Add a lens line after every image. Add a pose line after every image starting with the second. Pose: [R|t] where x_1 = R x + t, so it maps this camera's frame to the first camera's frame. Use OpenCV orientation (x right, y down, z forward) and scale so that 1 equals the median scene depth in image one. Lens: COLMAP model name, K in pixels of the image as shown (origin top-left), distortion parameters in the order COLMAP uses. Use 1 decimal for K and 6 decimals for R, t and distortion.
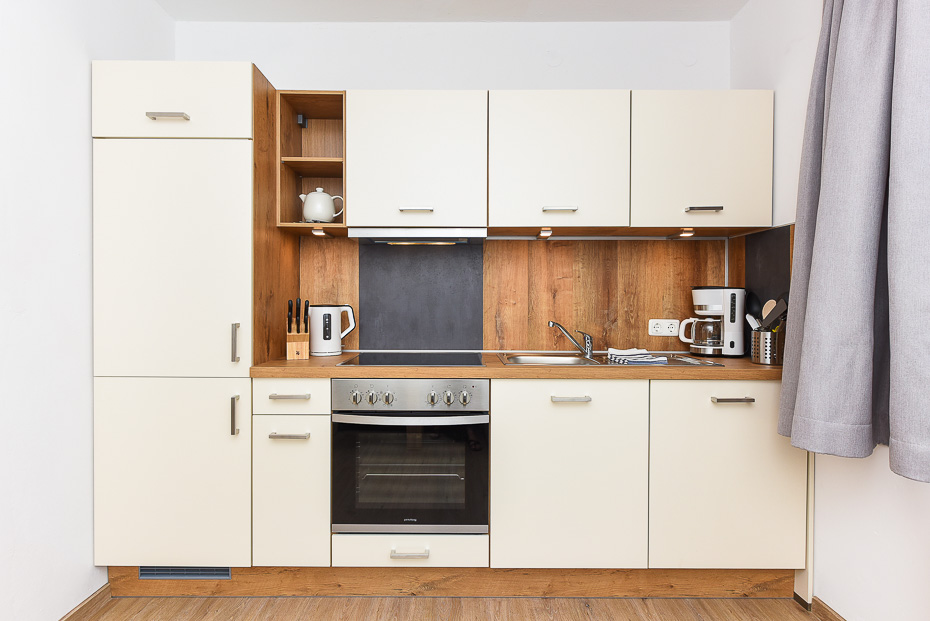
lens RADIAL K [[503.9, 0, 460.3], [0, 503.9, 313.8], [0, 0, 1]] dist [-0.000280, 0.000405]
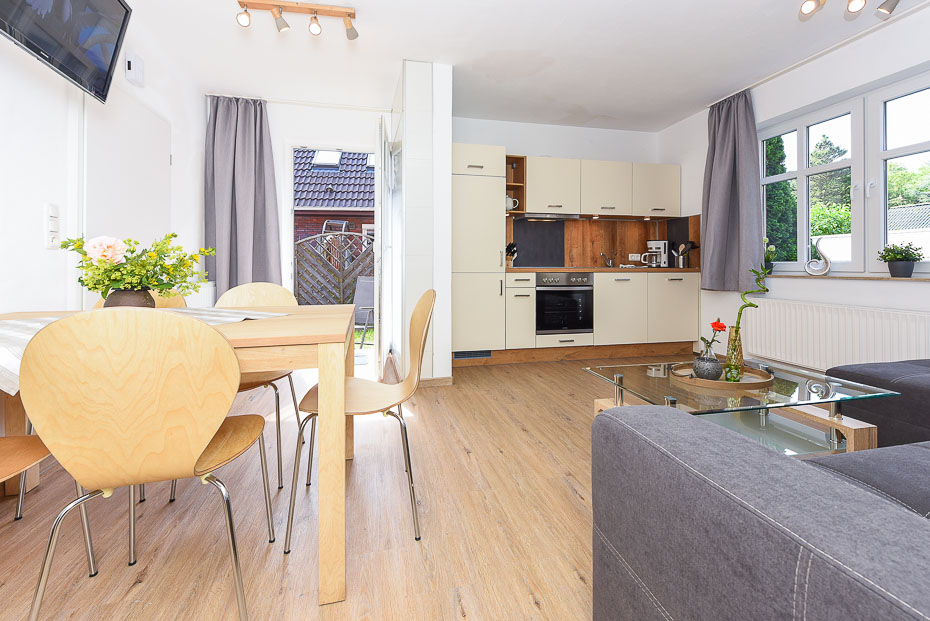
lens RADIAL K [[388.3, 0, 461.5], [0, 388.3, 264.7], [0, 0, 1]] dist [0.004552, -0.003071]
pose [[0.977193, -0.001136, 0.212351, -0.829132], [0.006298, 0.999701, -0.023637, 0.105318], [-0.212261, 0.024435, 0.976908, -0.656967]]
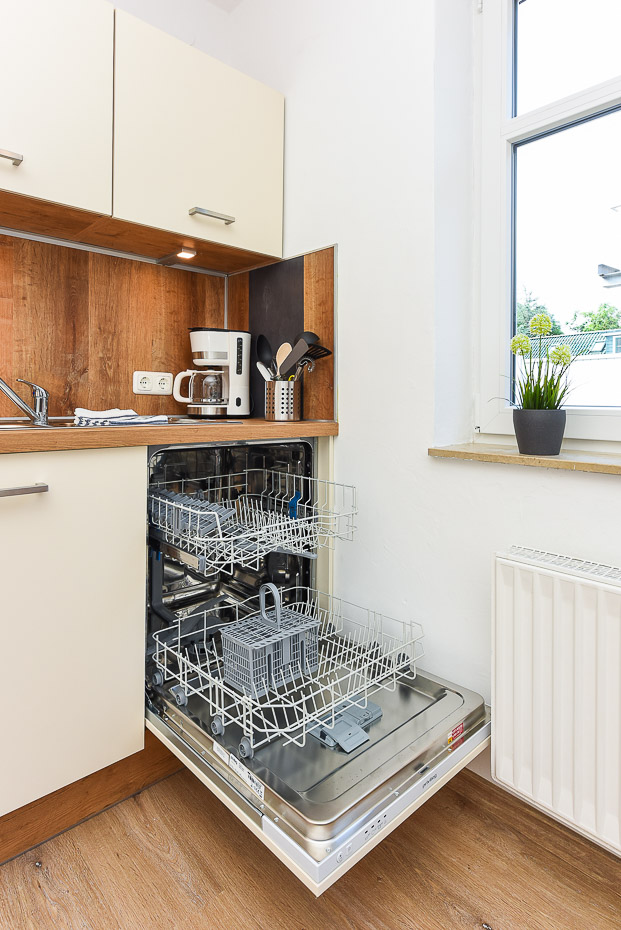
lens RADIAL K [[523.9, 0, 319.1], [0, 523.9, 395.0], [0, 0, 1]] dist [0.004310, 0.000013]
pose [[0.738471, 0.004885, 0.674268, 0.069764], [0.004908, 0.999908, -0.012619, 0.058352], [-0.674268, 0.012628, 0.738379, 0.284420]]
